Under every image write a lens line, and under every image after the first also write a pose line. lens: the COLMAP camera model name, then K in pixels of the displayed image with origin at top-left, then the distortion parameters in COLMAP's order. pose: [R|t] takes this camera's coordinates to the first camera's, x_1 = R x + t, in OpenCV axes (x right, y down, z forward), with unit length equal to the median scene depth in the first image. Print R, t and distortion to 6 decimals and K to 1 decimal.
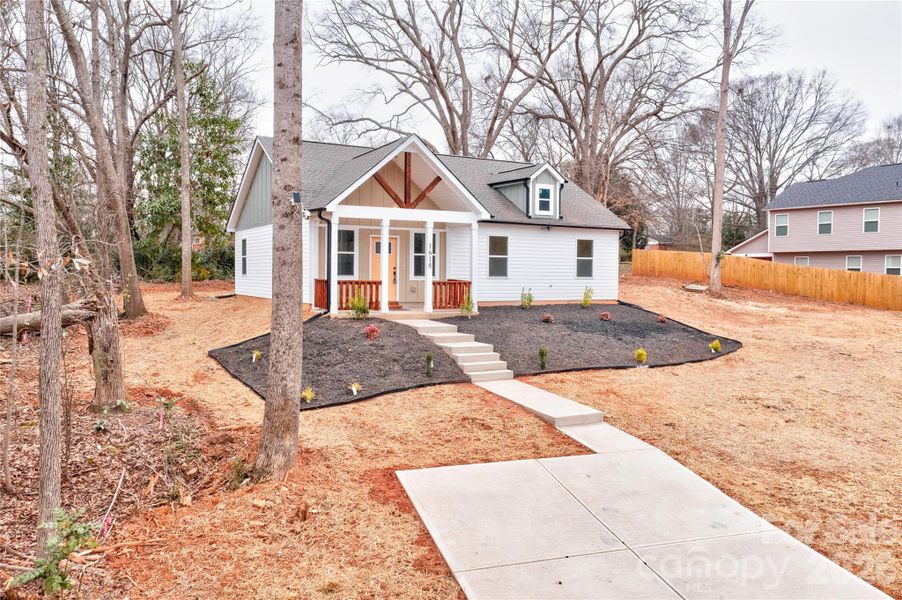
lens RADIAL K [[728.5, 0, 451.0], [0, 728.5, 300.0], [0, 0, 1]] dist [0.001913, -0.009122]
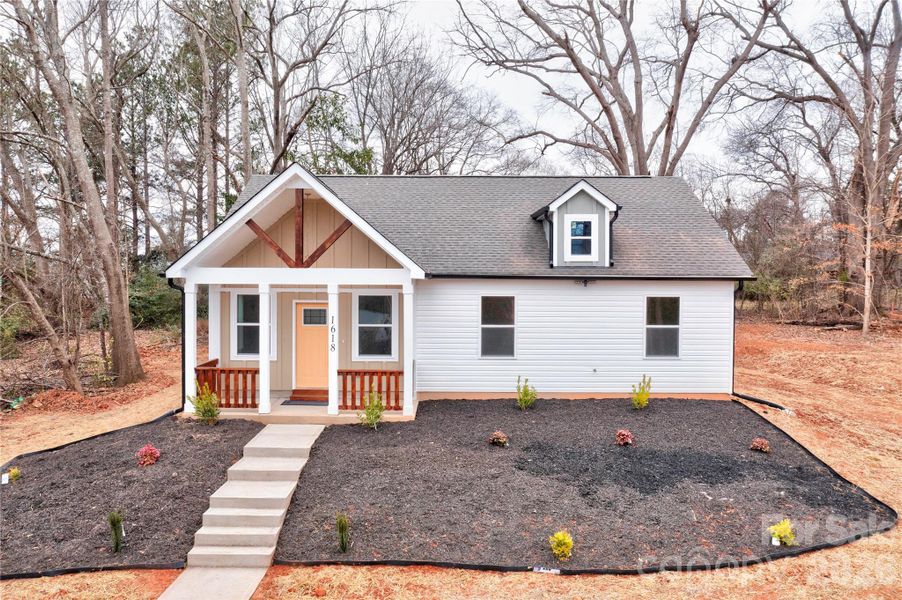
lens RADIAL K [[691.8, 0, 448.1], [0, 691.8, 333.0], [0, 0, 1]] dist [-0.000834, 0.002212]
pose [[0.858666, 0.033071, -0.511468, 0.346790], [-0.014837, 0.999102, 0.039694, -0.076504], [0.512321, -0.026495, 0.858385, 0.411675]]
